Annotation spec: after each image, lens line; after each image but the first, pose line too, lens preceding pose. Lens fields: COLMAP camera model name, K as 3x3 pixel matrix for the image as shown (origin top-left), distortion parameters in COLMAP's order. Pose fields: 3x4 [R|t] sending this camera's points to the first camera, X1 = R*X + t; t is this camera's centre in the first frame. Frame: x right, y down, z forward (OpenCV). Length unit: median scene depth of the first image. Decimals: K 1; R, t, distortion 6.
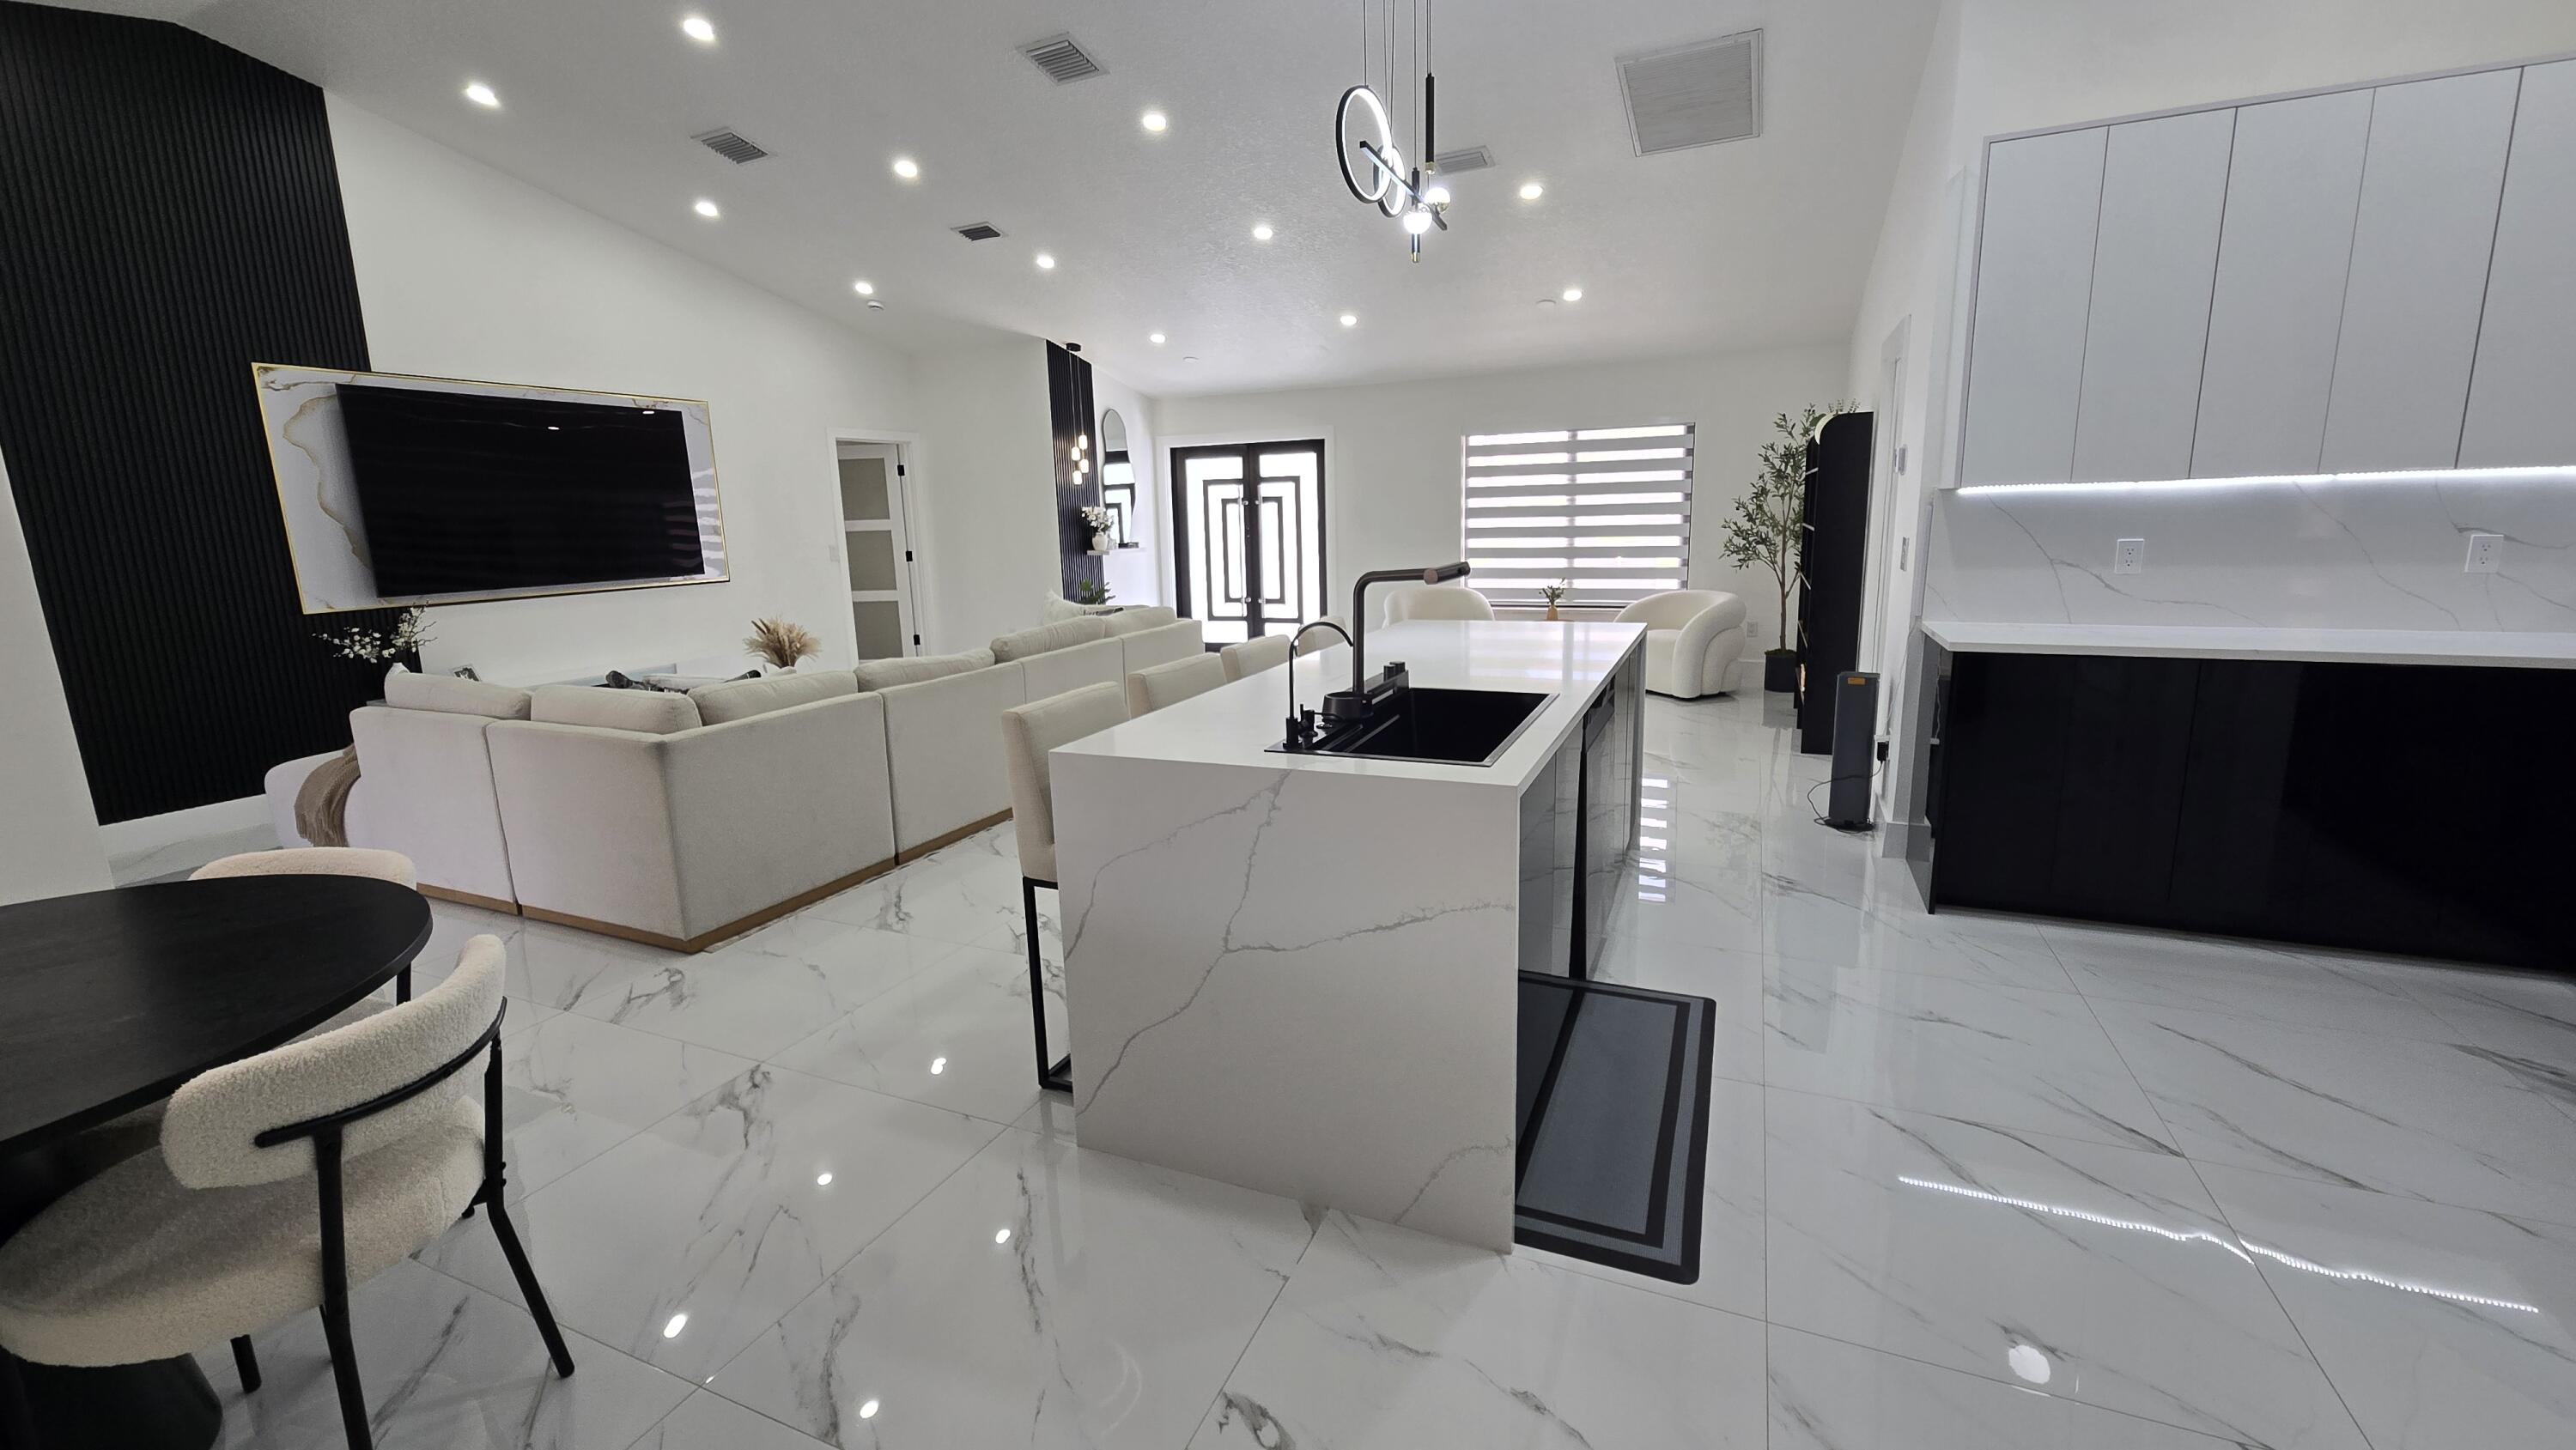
lens RADIAL K [[1058.9, 0, 1276.6], [0, 1058.9, 708.8], [0, 0, 1]] dist [-0.001117, 0.000274]
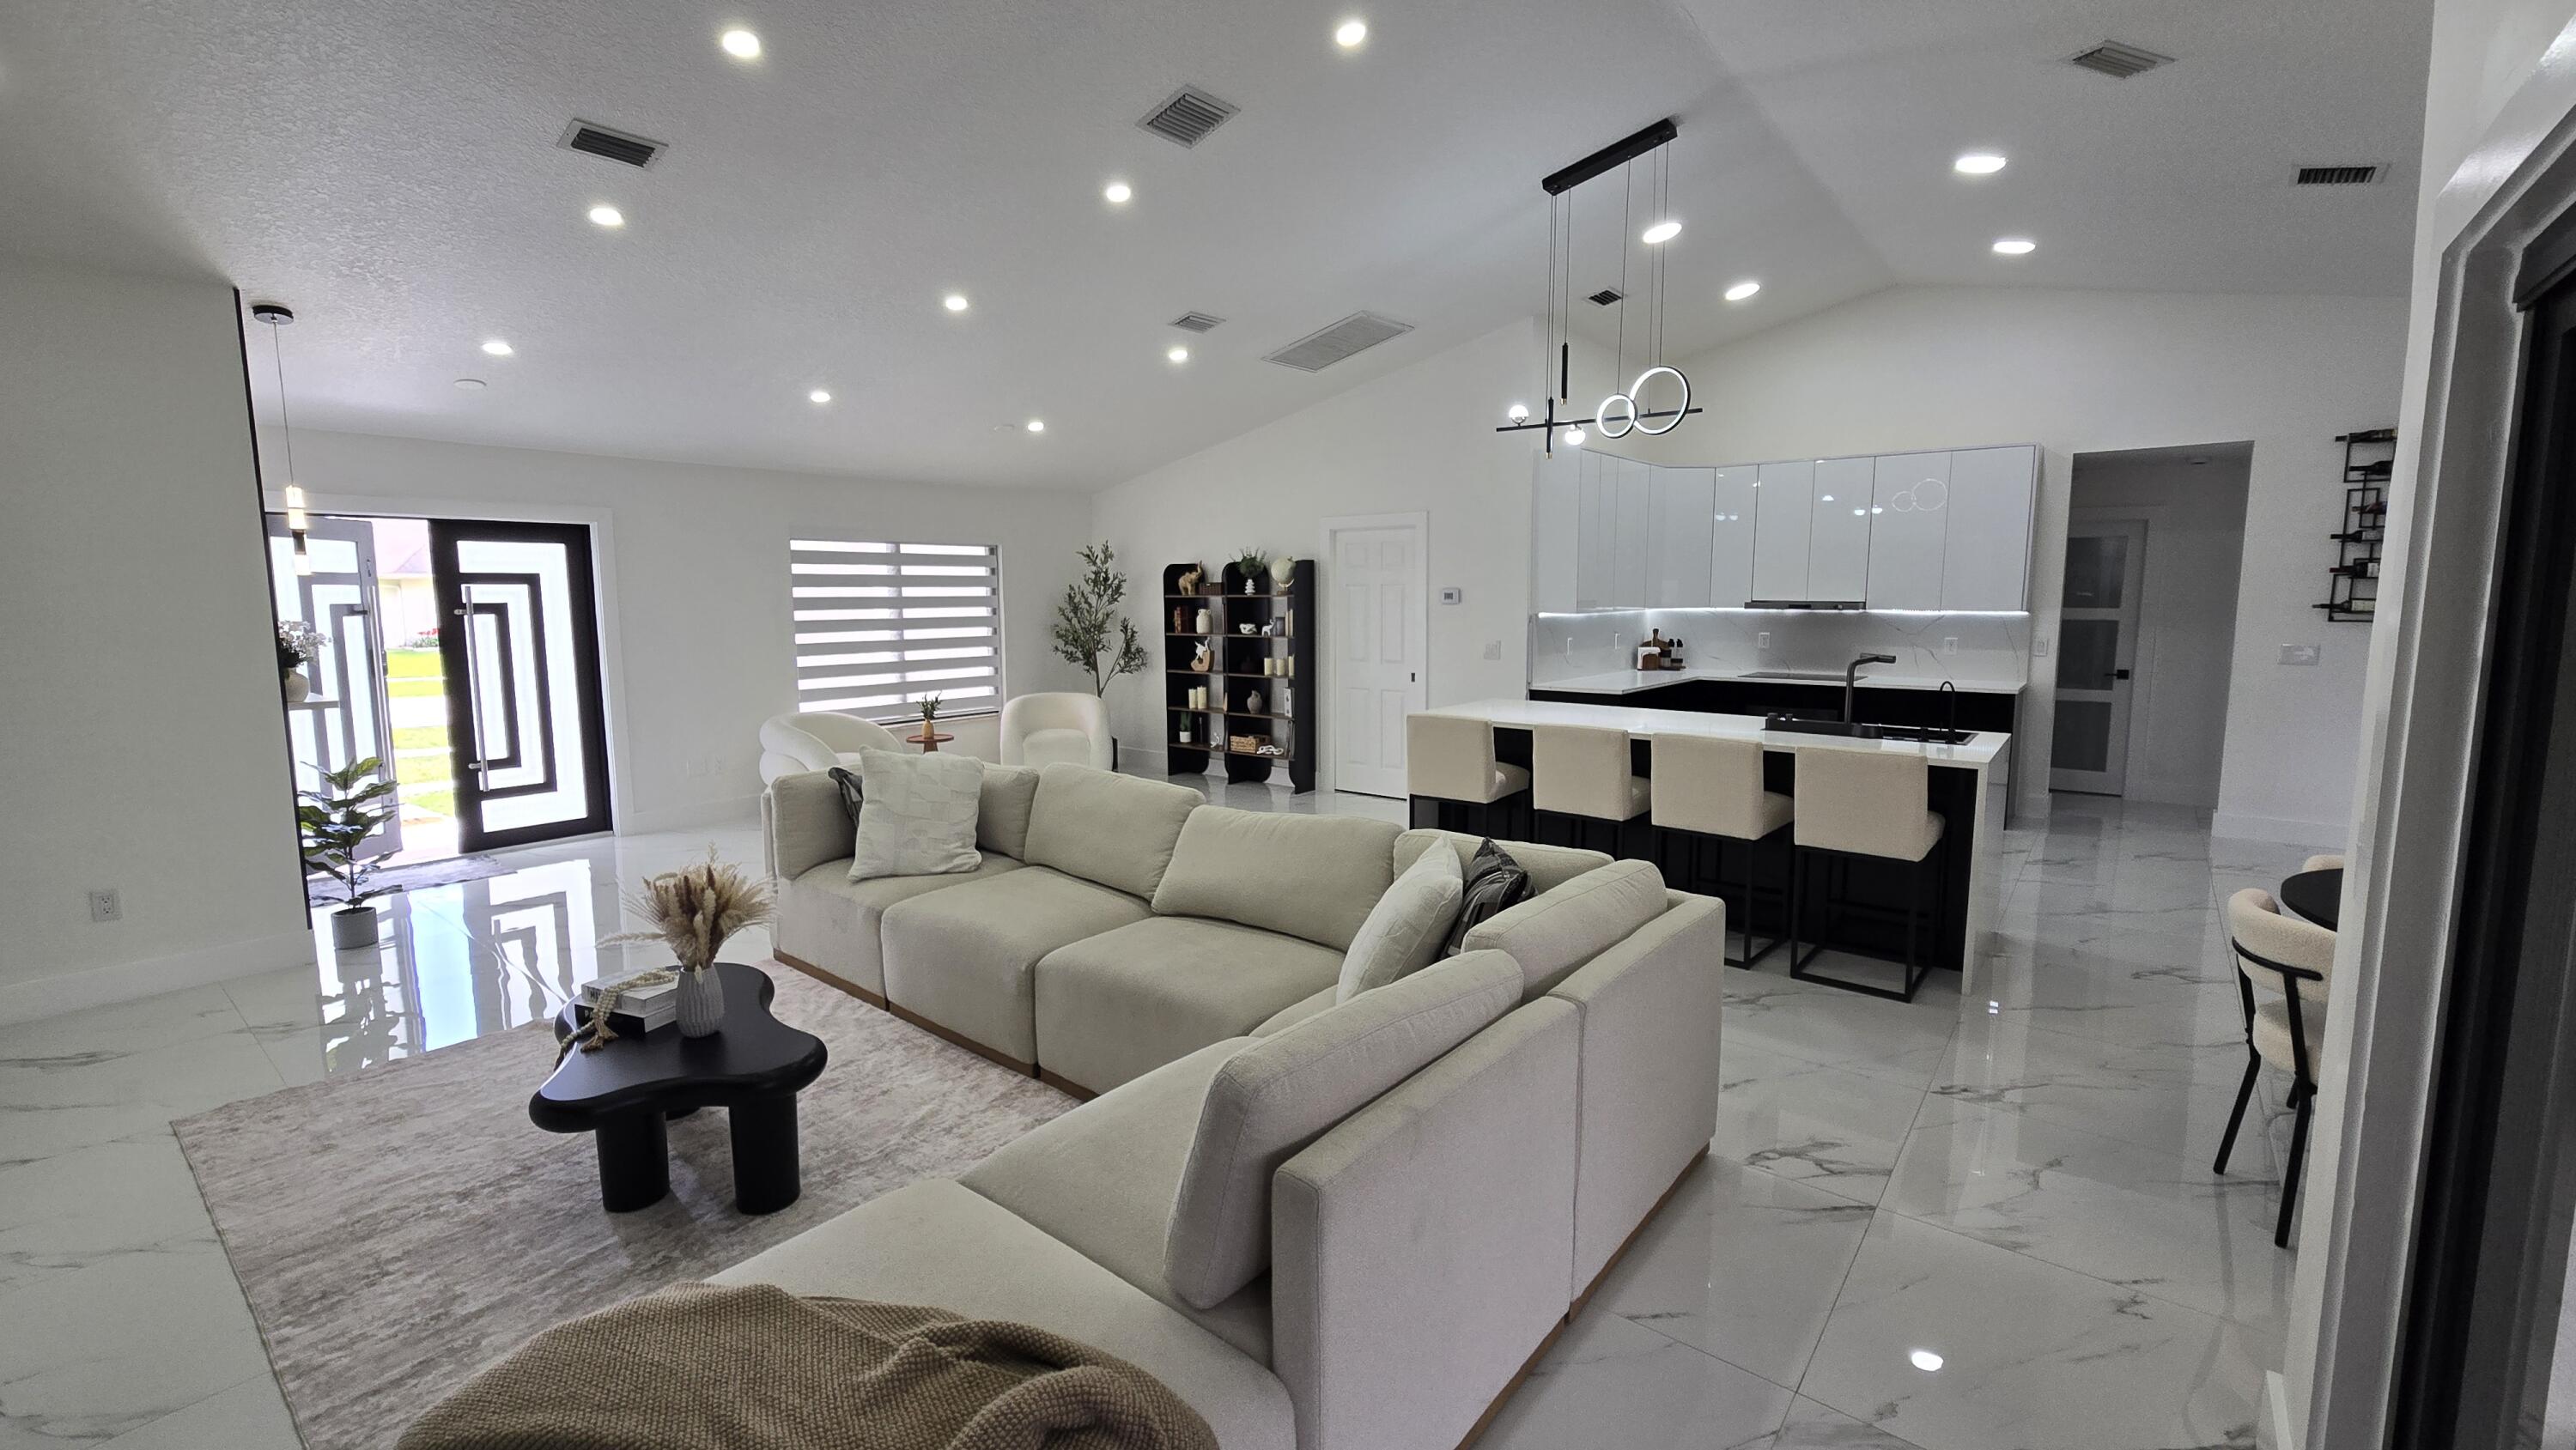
lens RADIAL K [[1059.9, 0, 1285.4], [0, 1059.9, 716.2], [0, 0, 1]] dist [-0.000375, -0.000100]
pose [[0.260569, -0.088552, 0.961386, -0.572990], [0.176353, 0.983397, 0.042781, -0.083792], [-0.949212, 0.158396, 0.271859, 0.415475]]
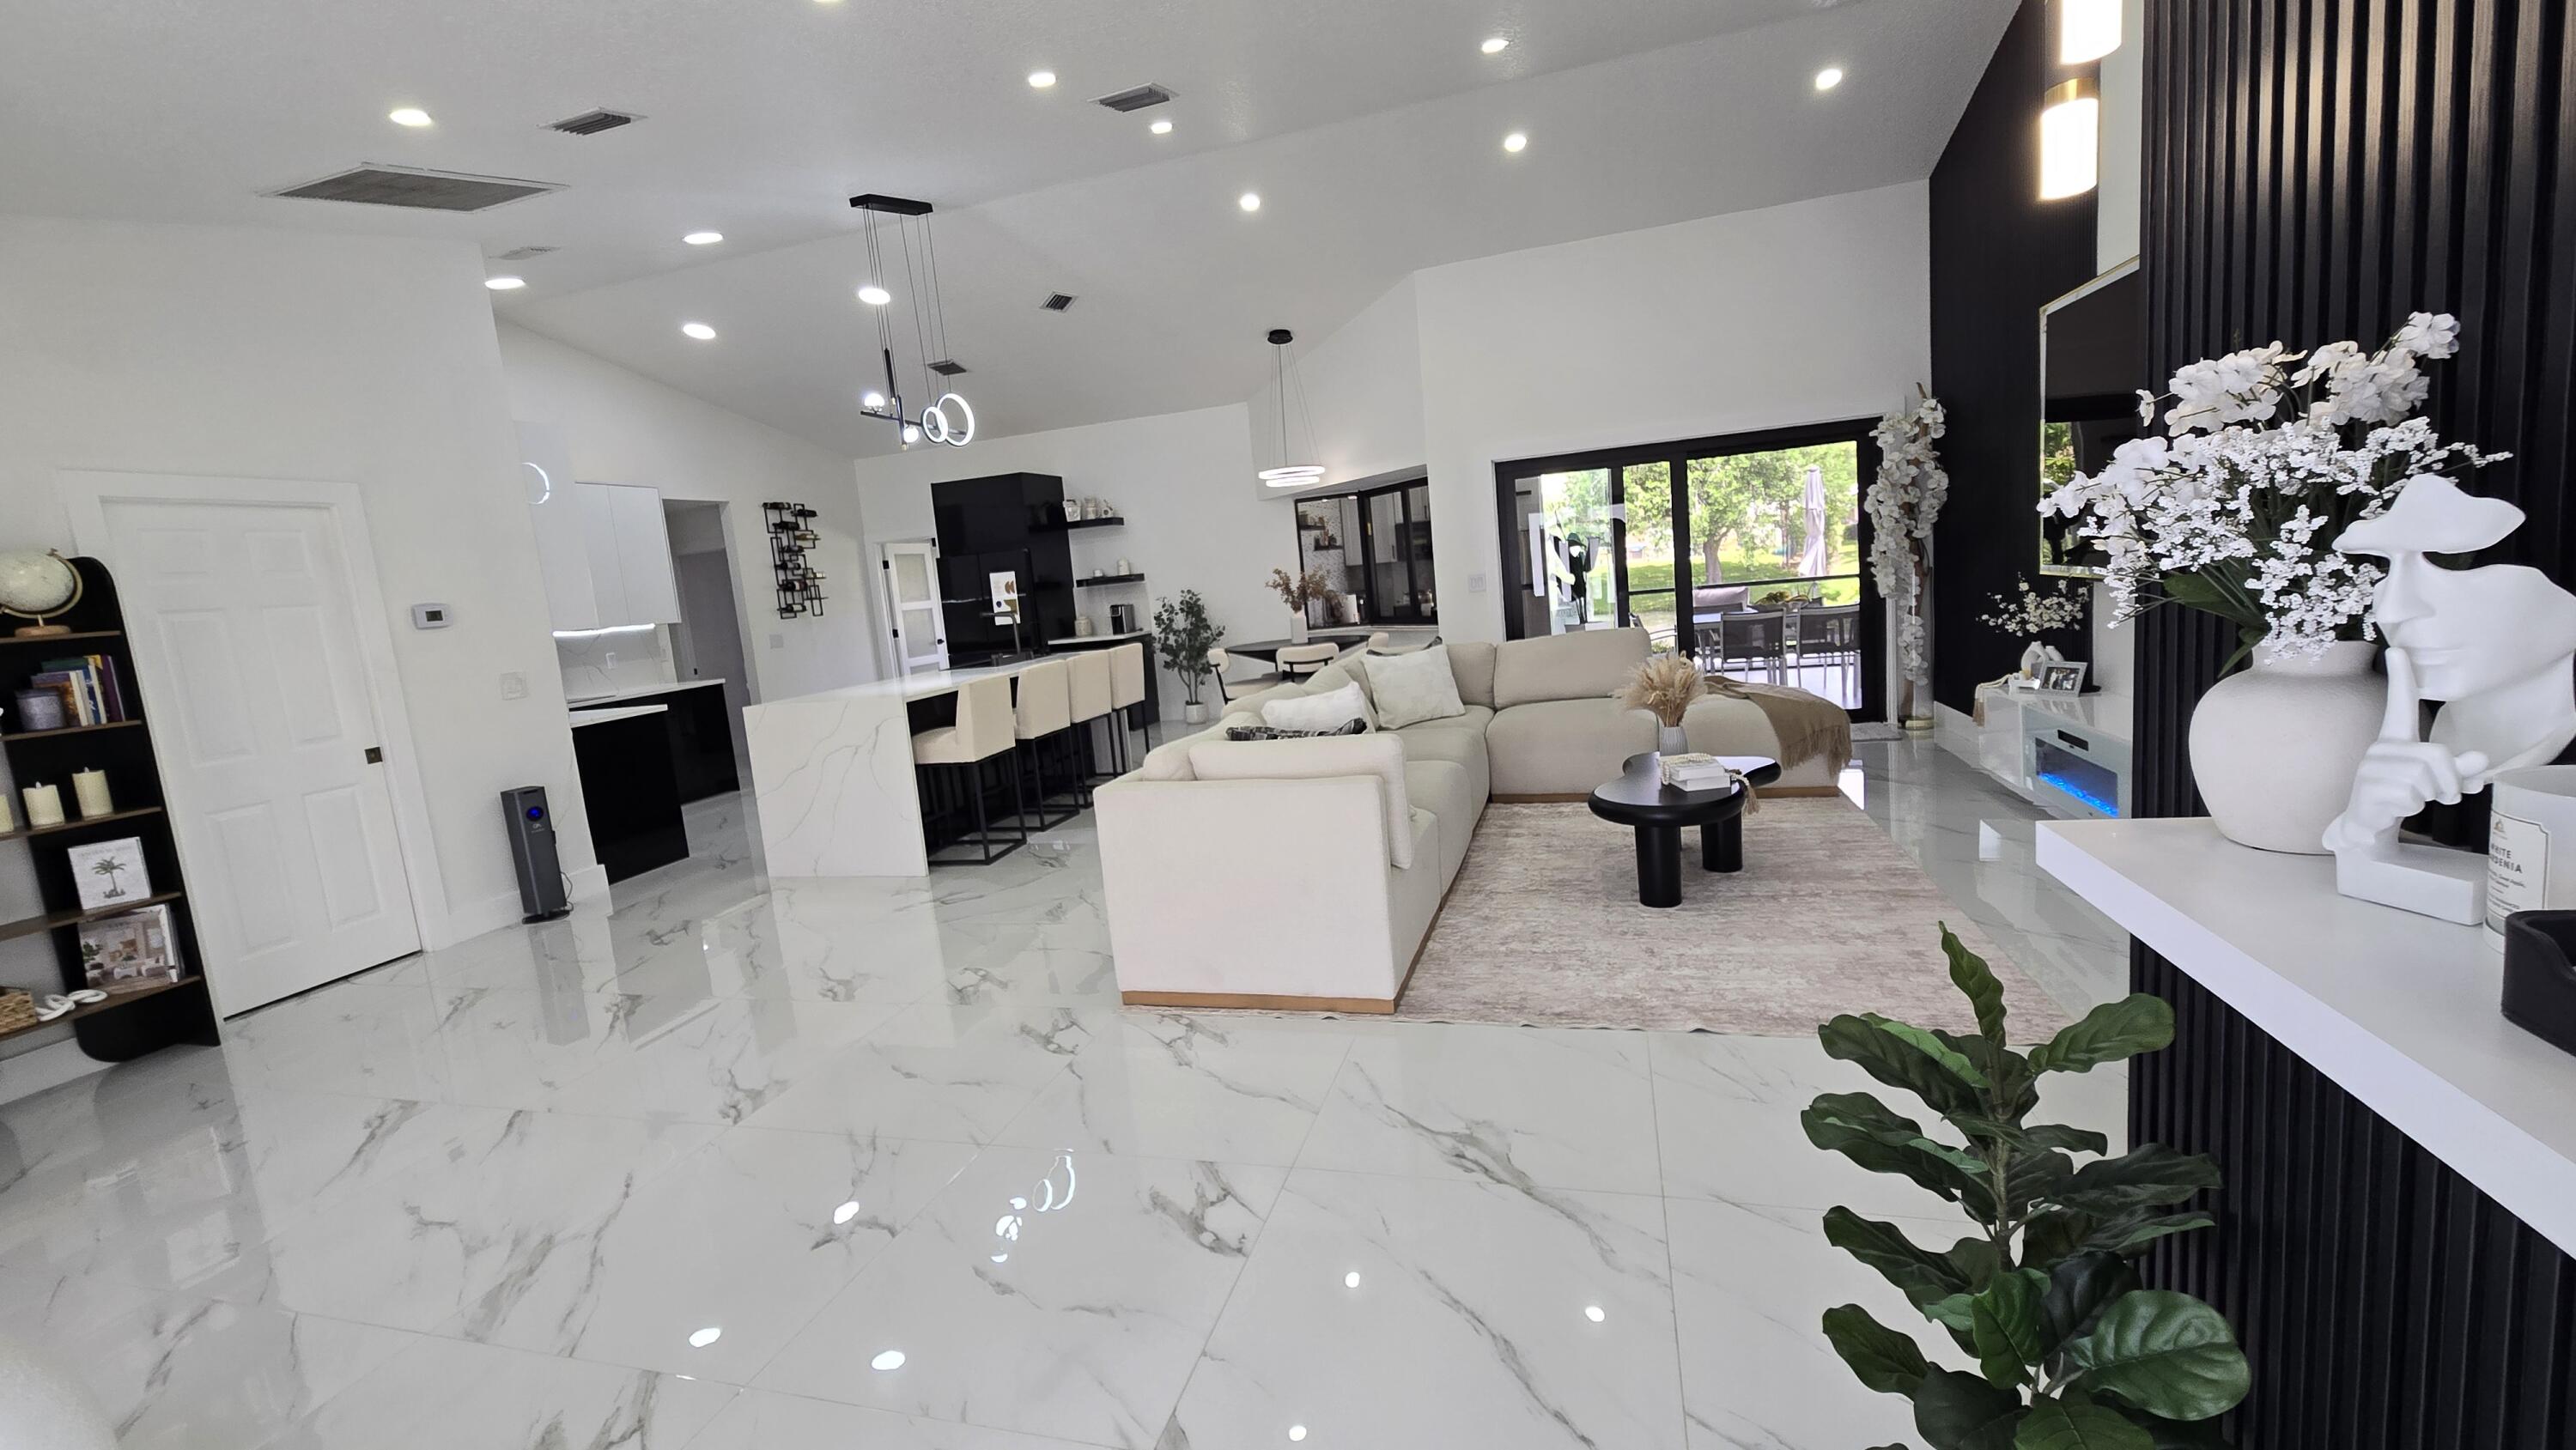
lens RADIAL K [[1059.9, 0, 1285.4], [0, 1059.9, 716.2], [0, 0, 1]] dist [-0.000375, -0.000100]
pose [[-0.983669, 0.136436, -0.117387, -0.078050], [0.093050, 0.943782, 0.317202, -0.206187], [0.154066, 0.301099, -0.941065, 1.127676]]
